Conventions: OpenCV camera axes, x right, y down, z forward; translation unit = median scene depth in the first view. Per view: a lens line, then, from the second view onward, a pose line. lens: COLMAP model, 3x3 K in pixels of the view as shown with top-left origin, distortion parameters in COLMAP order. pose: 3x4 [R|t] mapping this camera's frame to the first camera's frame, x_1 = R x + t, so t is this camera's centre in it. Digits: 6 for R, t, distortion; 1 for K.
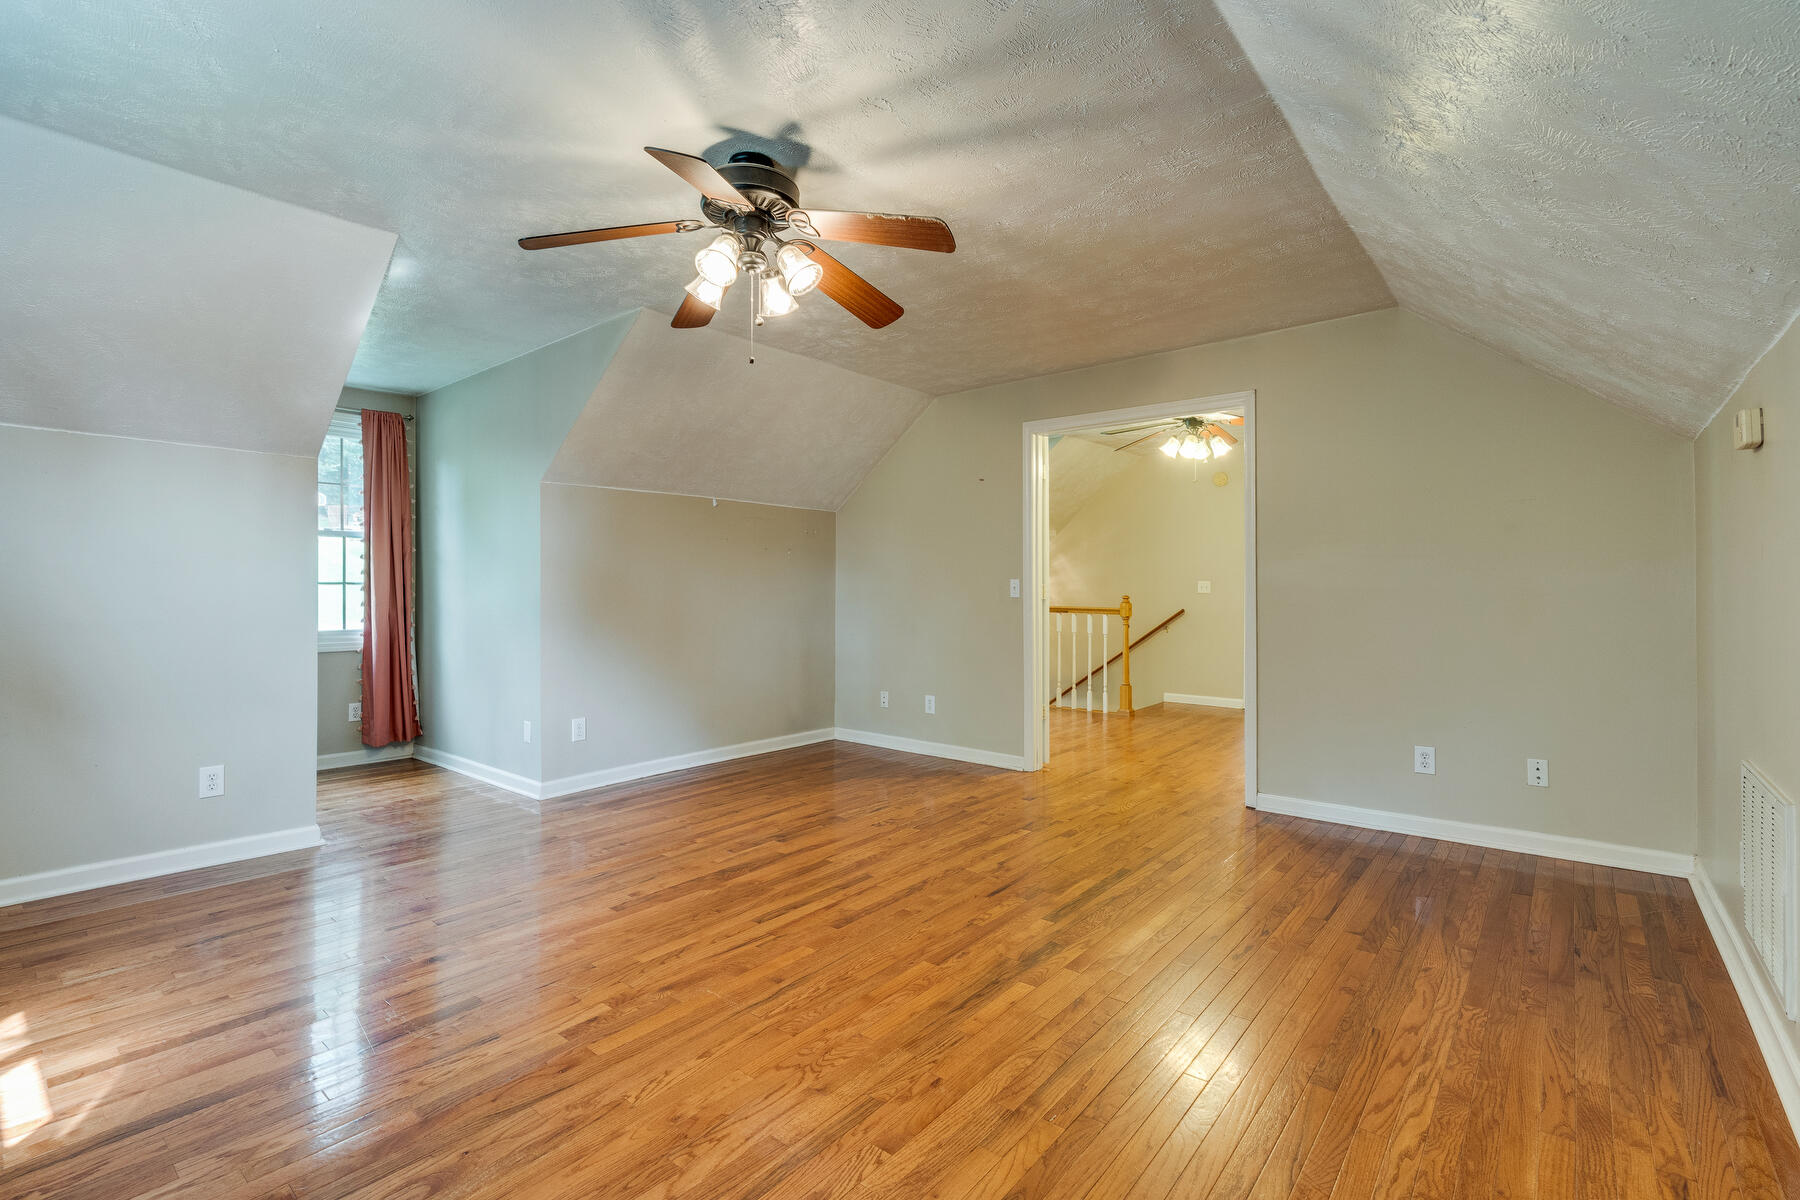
lens RADIAL K [[821.2, 0, 884.4], [0, 821.2, 587.3], [0, 0, 1]] dist [-0.008655, 0.001021]
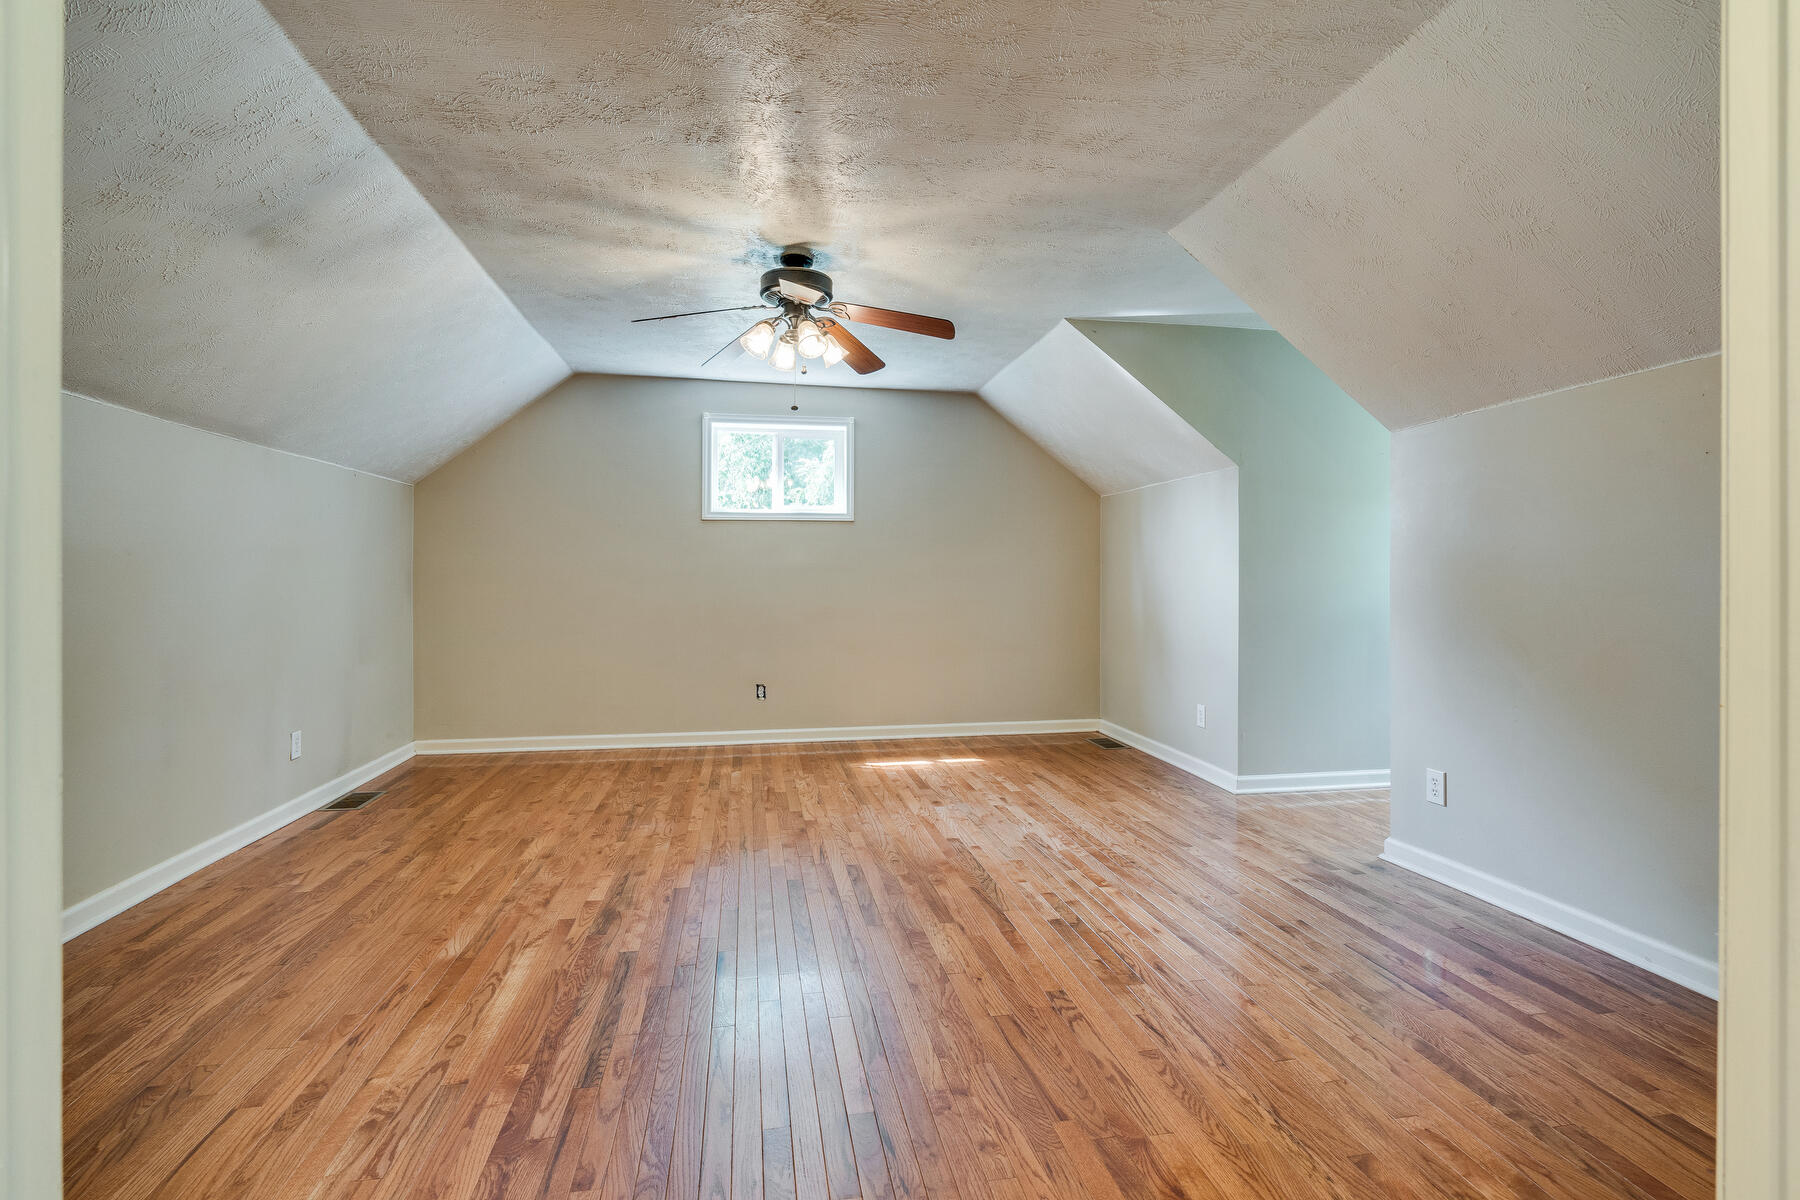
lens RADIAL K [[821.2, 0, 882.7], [0, 821.2, 589.8], [0, 0, 1]] dist [-0.008655, 0.001021]
pose [[-0.648050, 0.012488, -0.761496, 0.688896], [0.001958, 0.999890, 0.014731, 0.005020], [0.761595, 0.008055, -0.648003, 1.777005]]
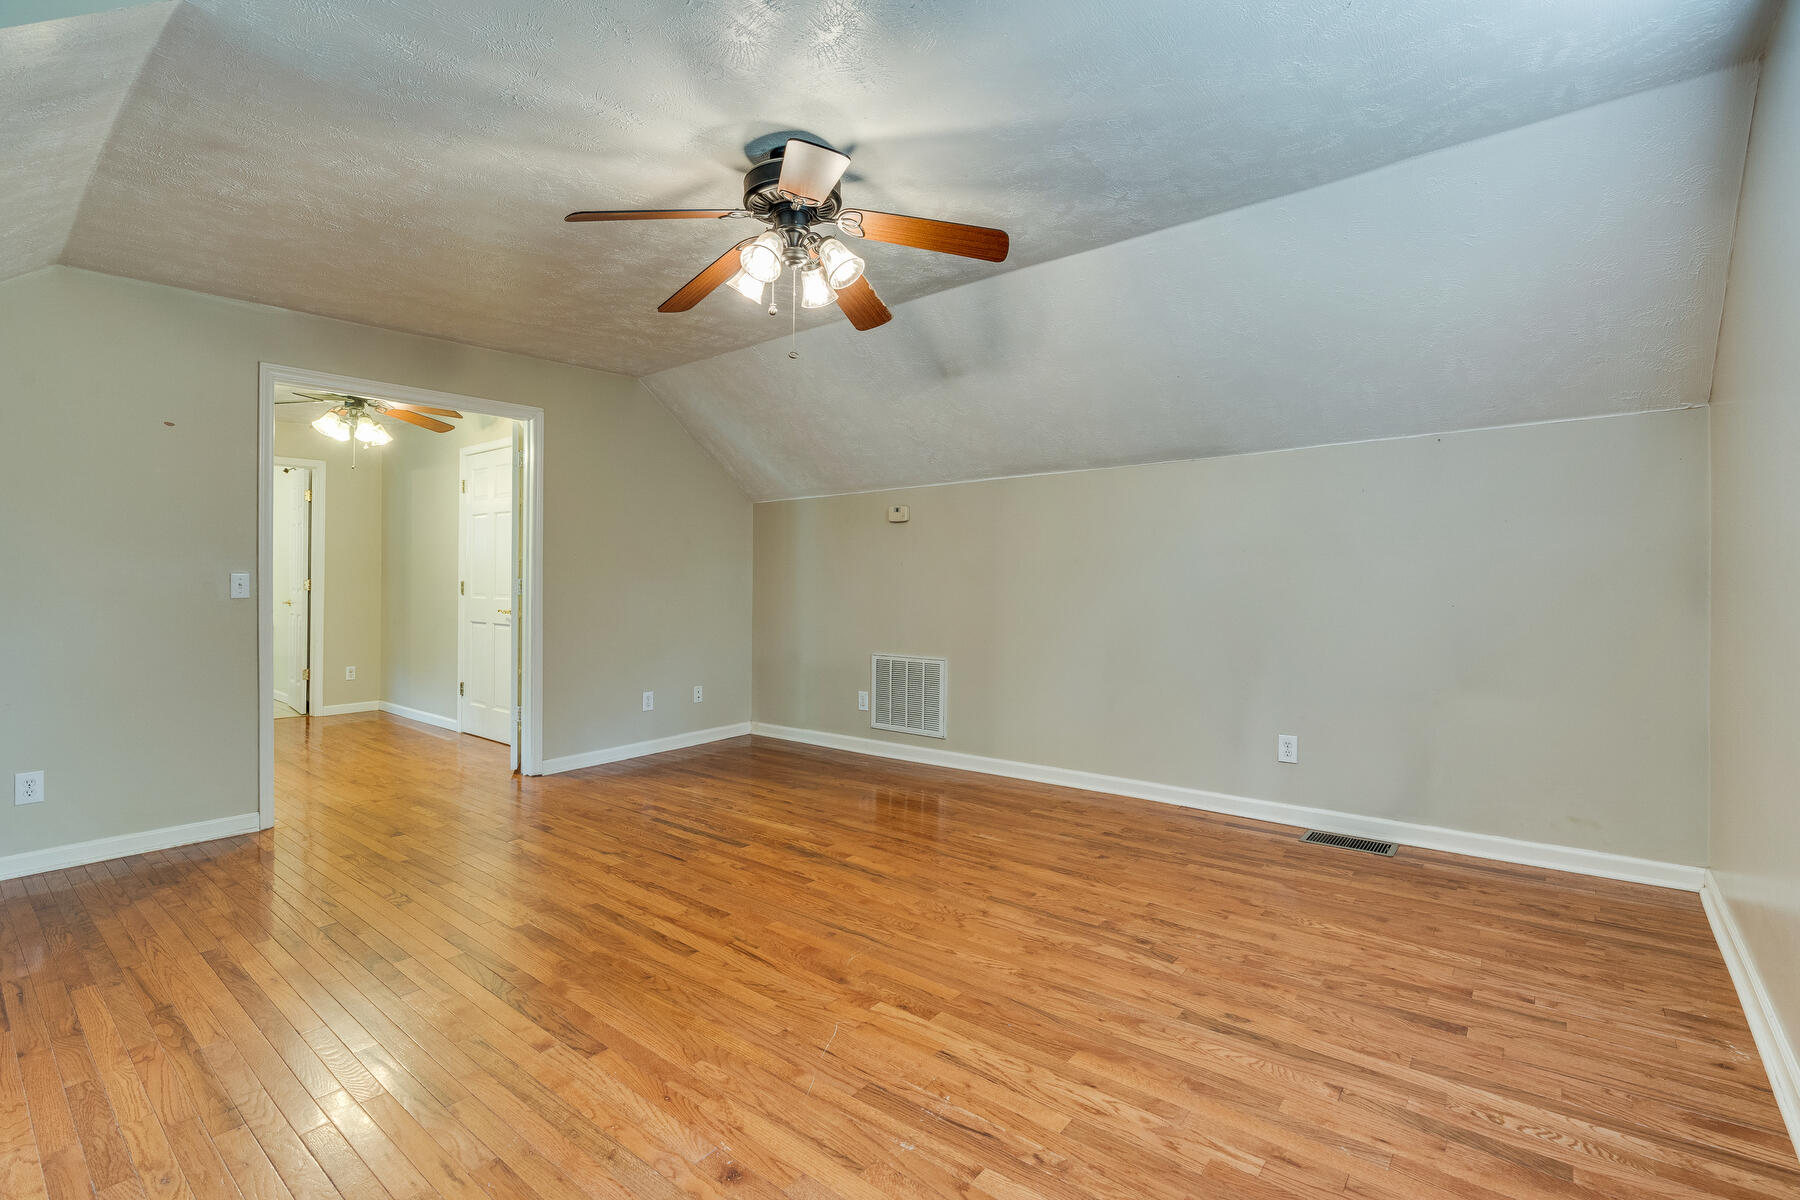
lens RADIAL K [[821.2, 0, 893.4], [0, 821.2, 597.3], [0, 0, 1]] dist [-0.008655, 0.001021]
pose [[-0.014486, -0.022997, 0.999631, -1.046772], [0.008686, 0.999695, 0.023124, -0.000358], [-0.999857, 0.009018, -0.014282, 0.789374]]
